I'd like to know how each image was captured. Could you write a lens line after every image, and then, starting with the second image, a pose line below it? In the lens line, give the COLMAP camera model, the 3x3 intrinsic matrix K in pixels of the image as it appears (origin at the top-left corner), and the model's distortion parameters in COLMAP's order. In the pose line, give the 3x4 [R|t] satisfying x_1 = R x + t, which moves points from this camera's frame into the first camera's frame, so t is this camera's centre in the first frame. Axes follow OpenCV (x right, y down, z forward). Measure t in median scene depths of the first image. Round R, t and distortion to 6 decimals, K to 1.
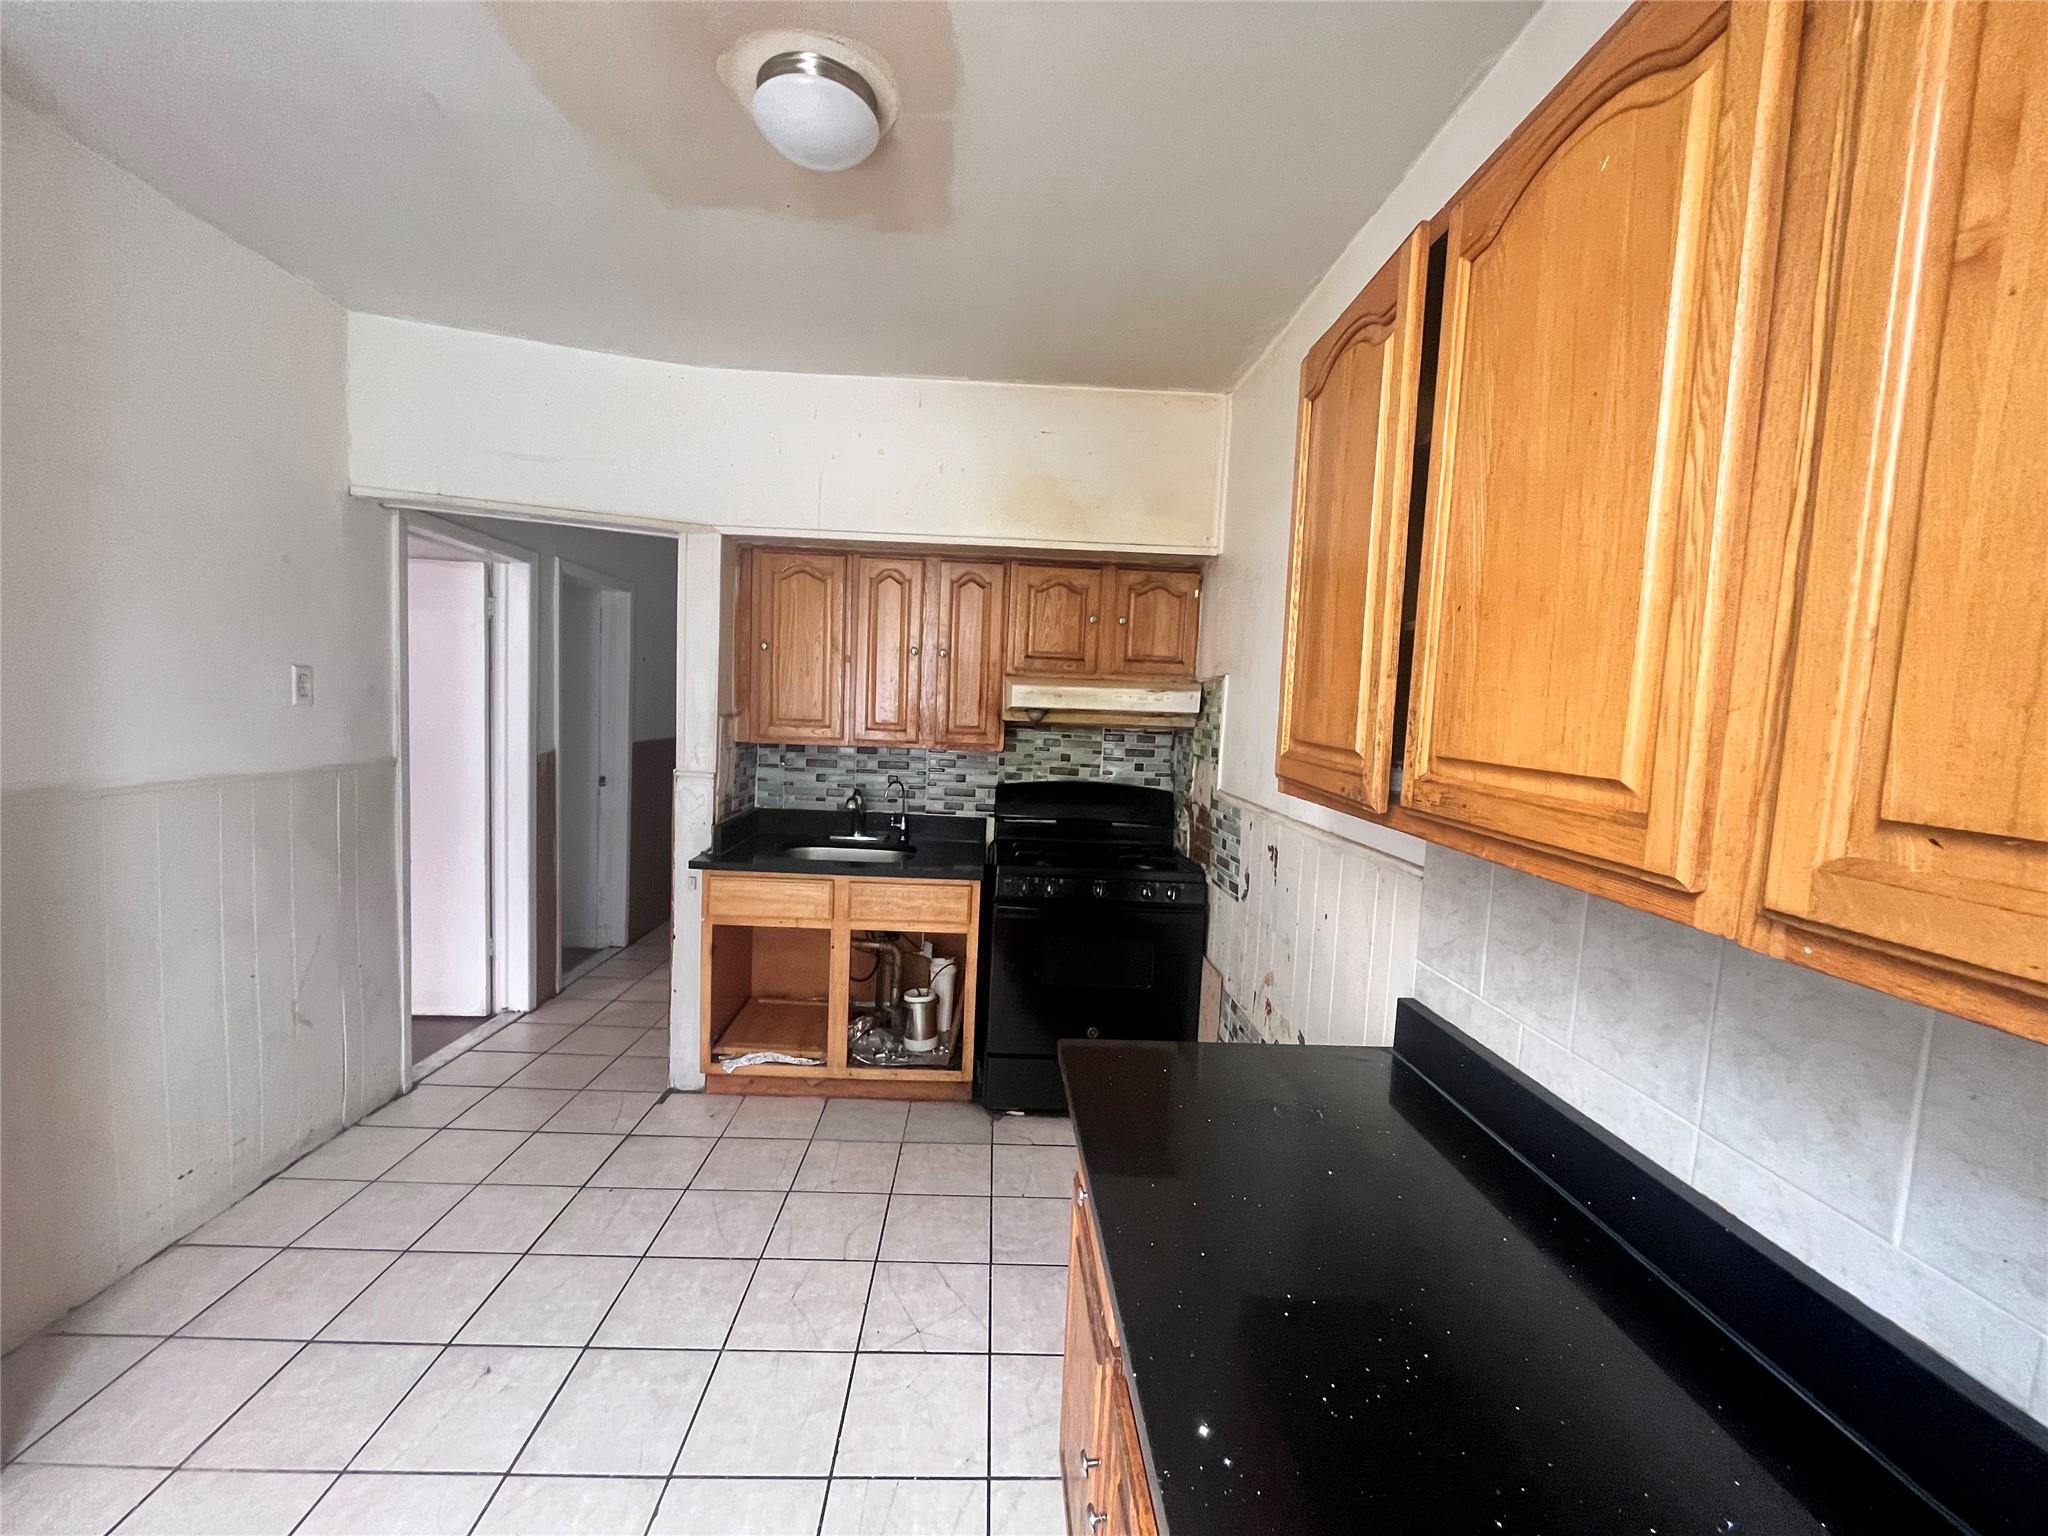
lens RADIAL K [[826.1, 0, 1021.7], [0, 826.1, 771.3], [0, 0, 1]] dist [0.001381, -0.000345]
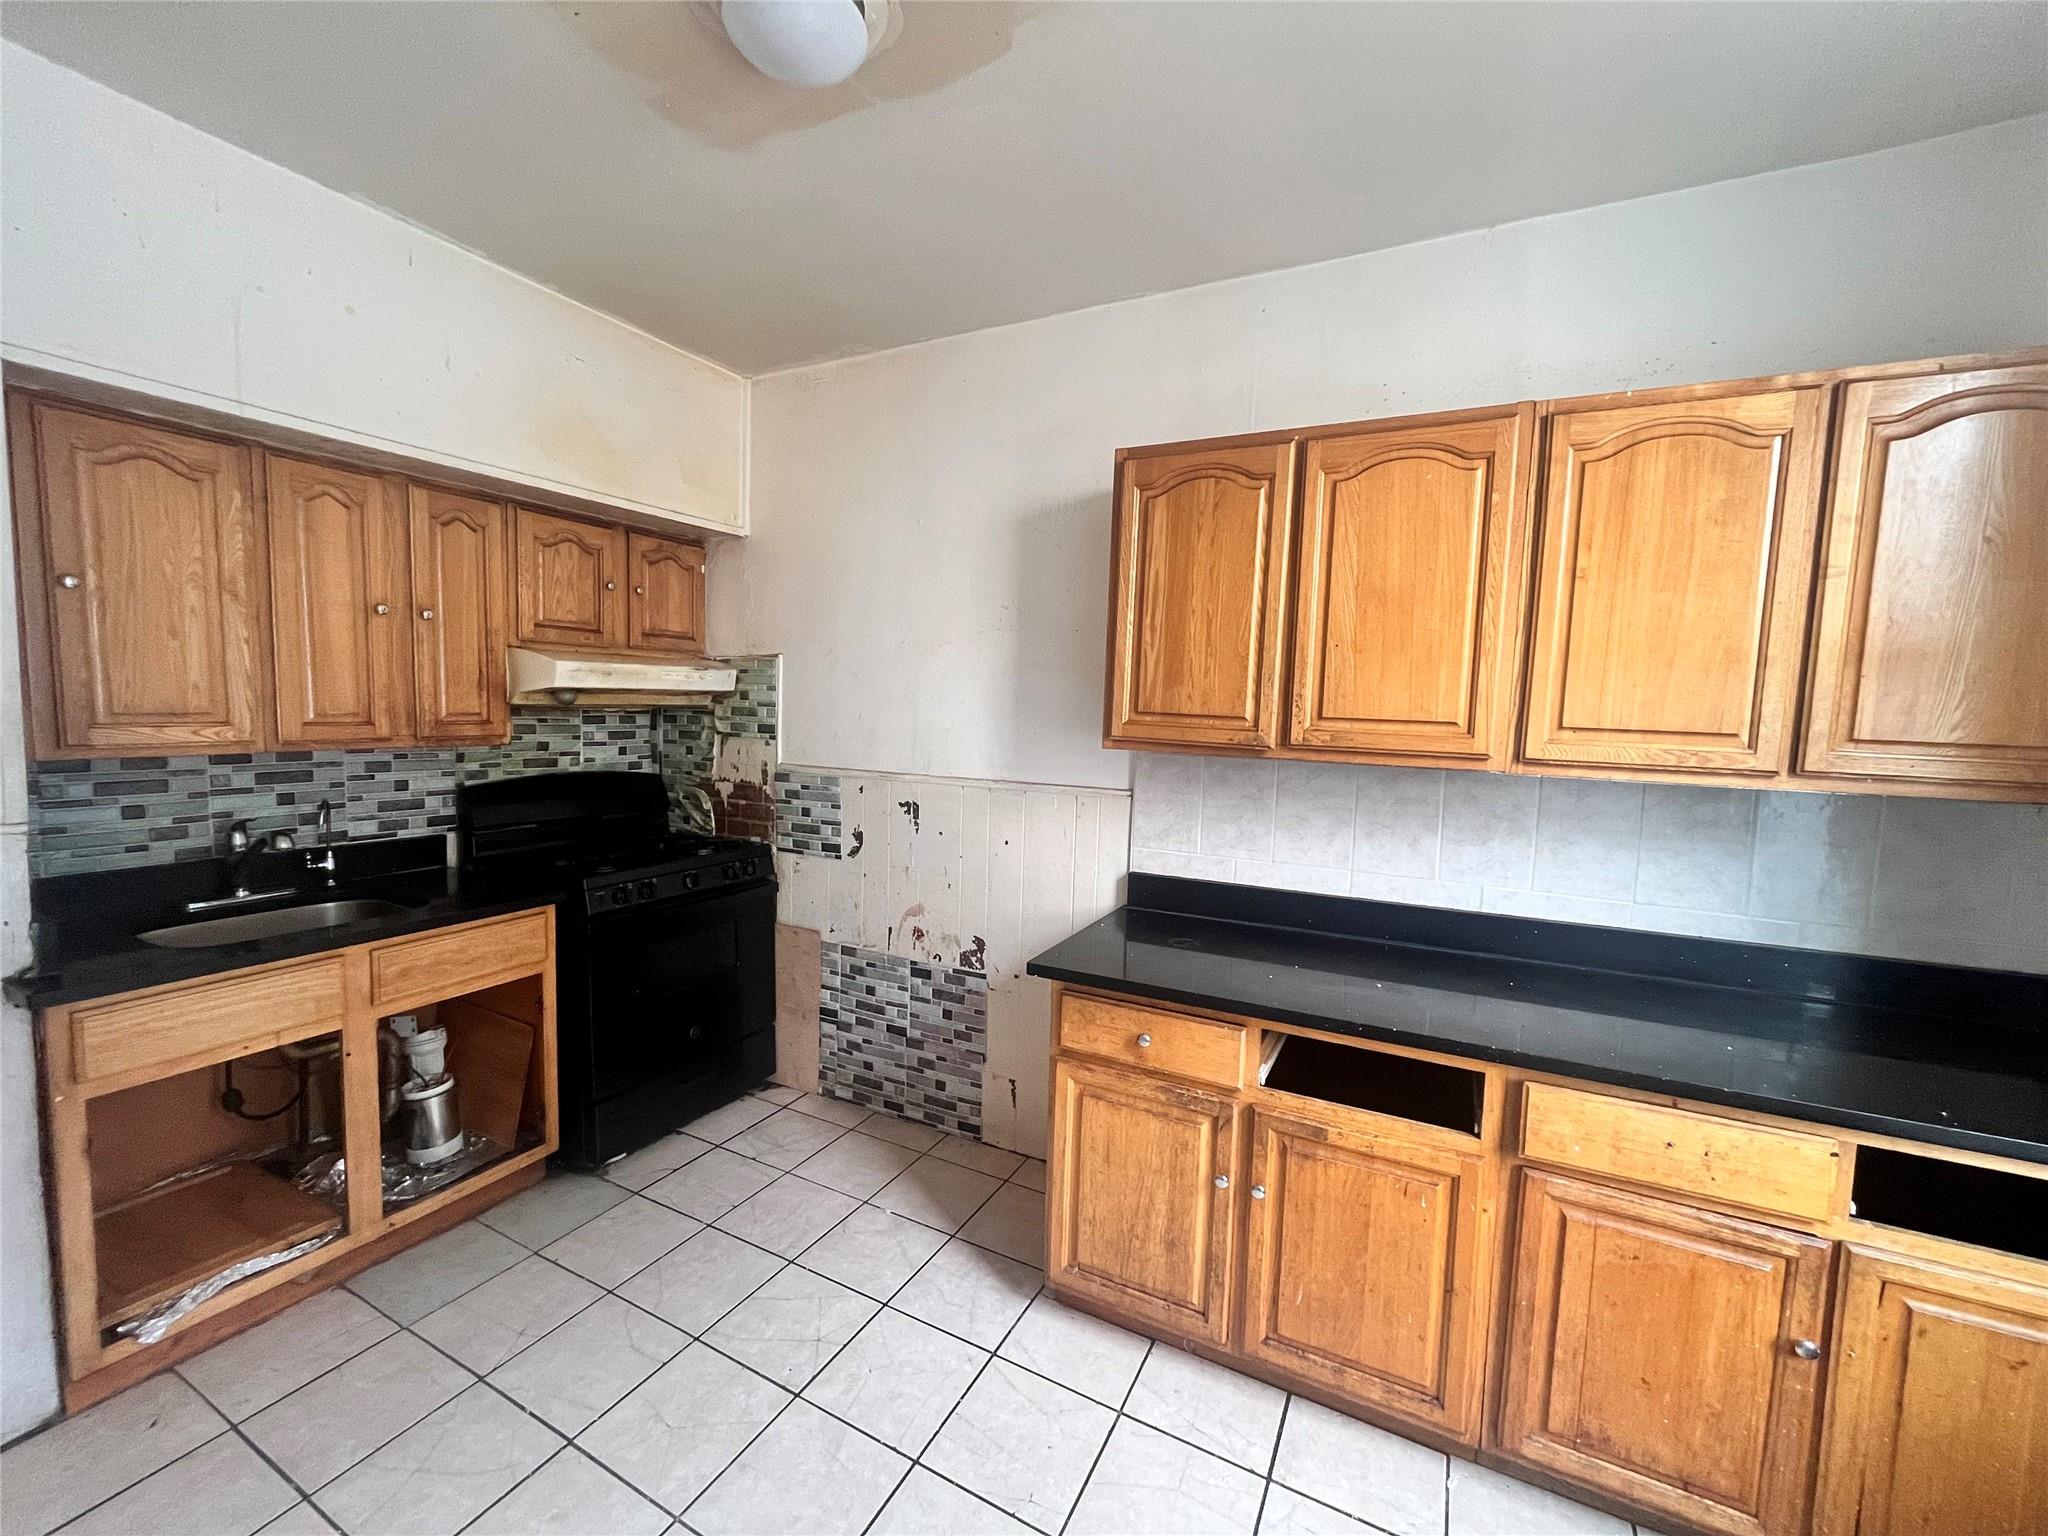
lens RADIAL K [[826.1, 0, 1025.4], [0, 826.1, 770.4], [0, 0, 1]] dist [0.001381, -0.000345]
pose [[0.496787, -0.099575, 0.862141, -0.471759], [0.066014, 0.994854, 0.076864, -0.026854], [-0.865358, 0.018728, 0.500804, 0.179360]]
